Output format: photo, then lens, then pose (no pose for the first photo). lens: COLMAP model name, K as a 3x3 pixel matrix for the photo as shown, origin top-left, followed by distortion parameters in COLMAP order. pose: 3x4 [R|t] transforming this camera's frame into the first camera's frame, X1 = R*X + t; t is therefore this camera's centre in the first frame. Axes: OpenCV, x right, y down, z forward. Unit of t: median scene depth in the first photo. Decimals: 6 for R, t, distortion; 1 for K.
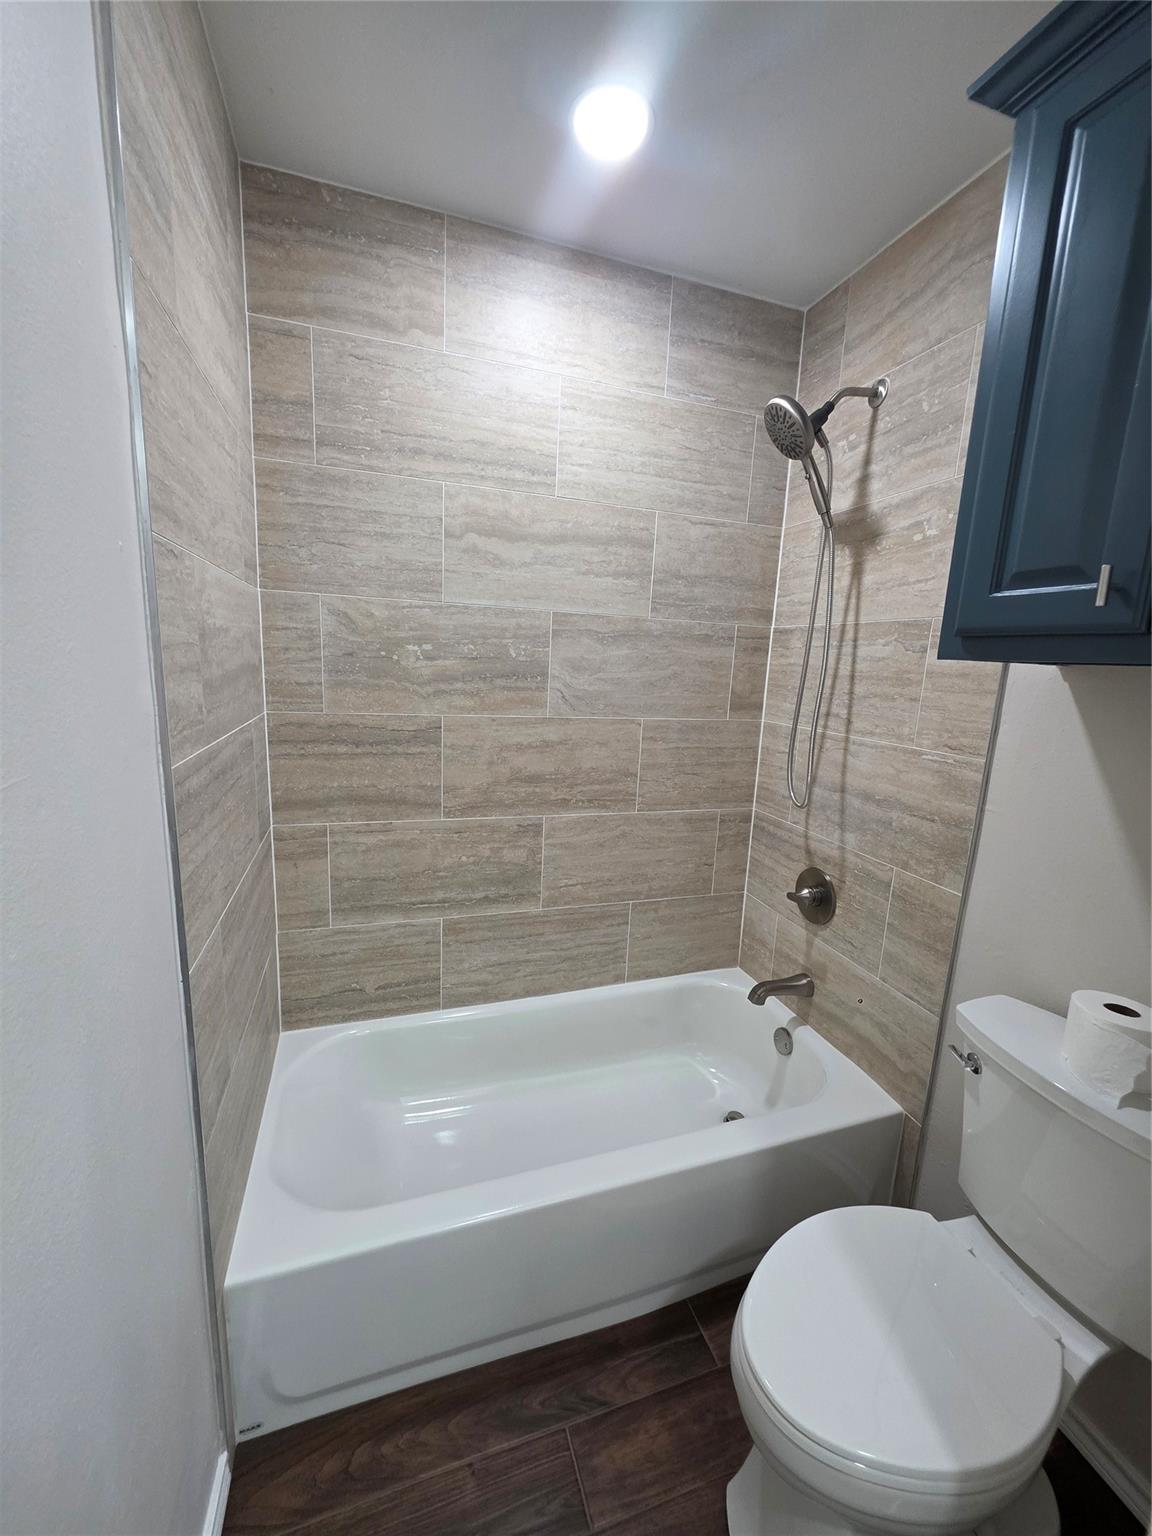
lens RADIAL K [[611.2, 0, 576.1], [0, 611.2, 766.0], [0, 0, 1]] dist [0.002250, 0.000628]
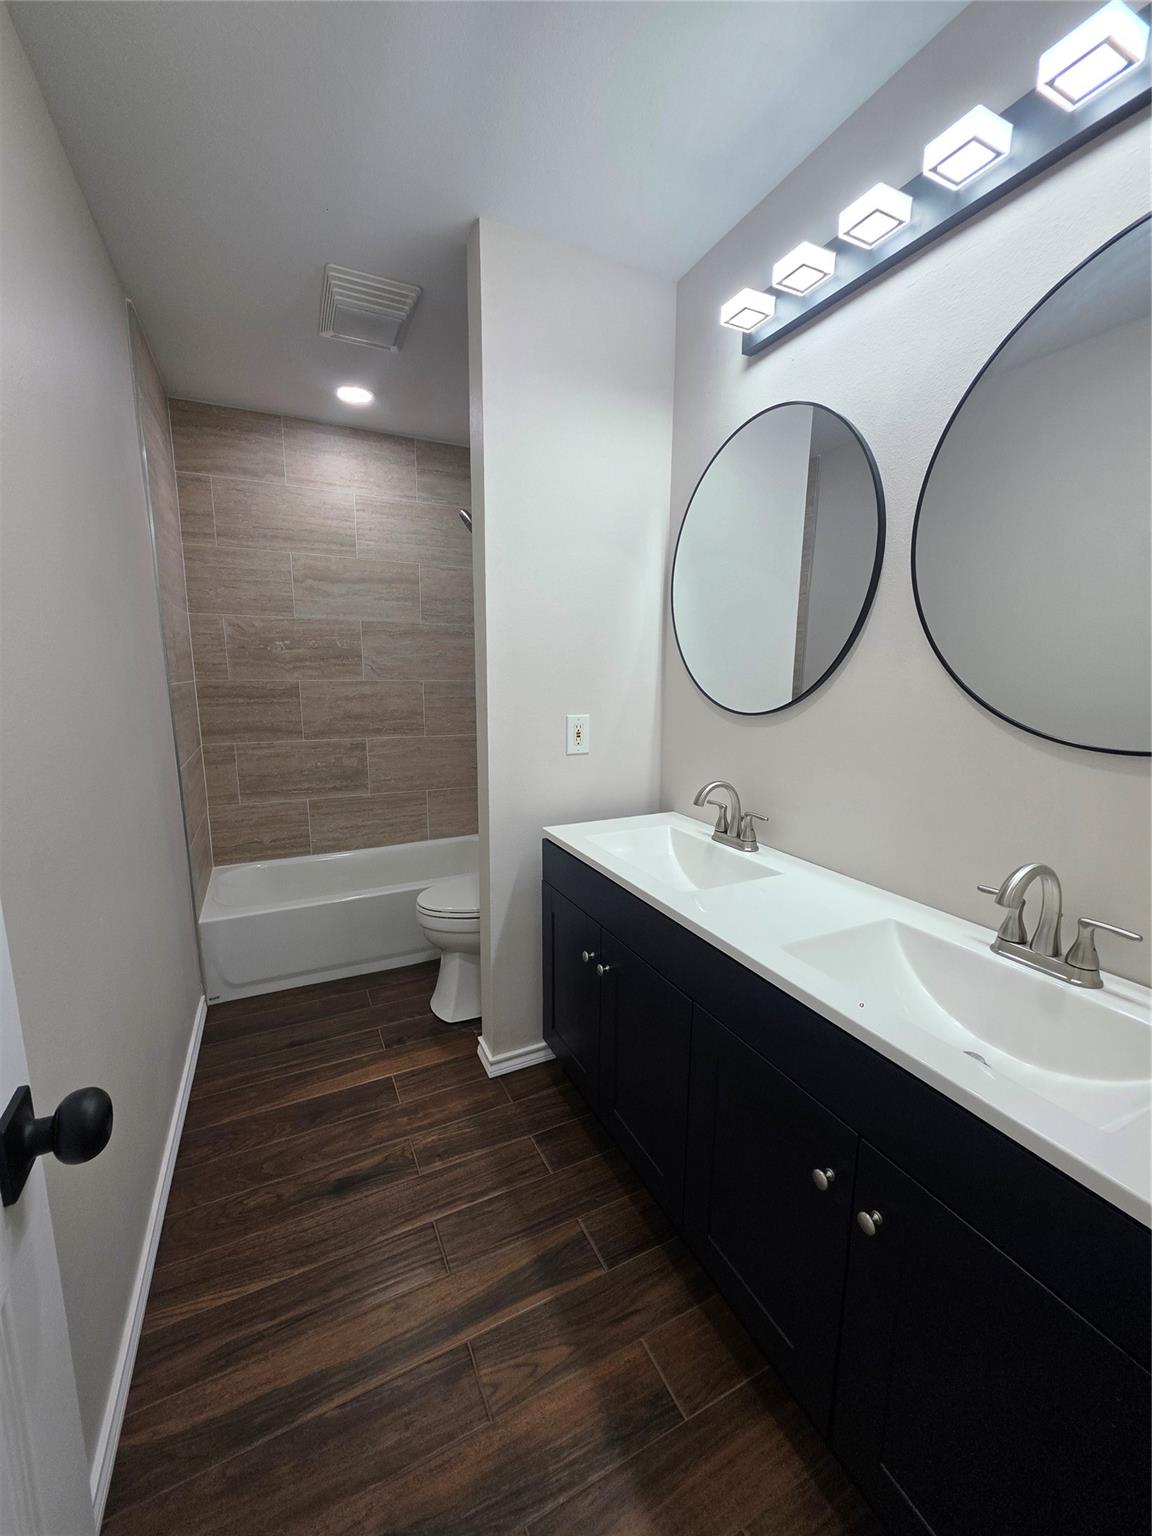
lens RADIAL K [[611.2, 0, 574.2], [0, 611.2, 769.4], [0, 0, 1]] dist [0.002250, 0.000628]
pose [[0.990042, -0.058271, 0.128143, 0.334620], [0.058886, 0.998264, -0.001009, 0.227204], [-0.127862, 0.008545, 0.991755, -0.878656]]
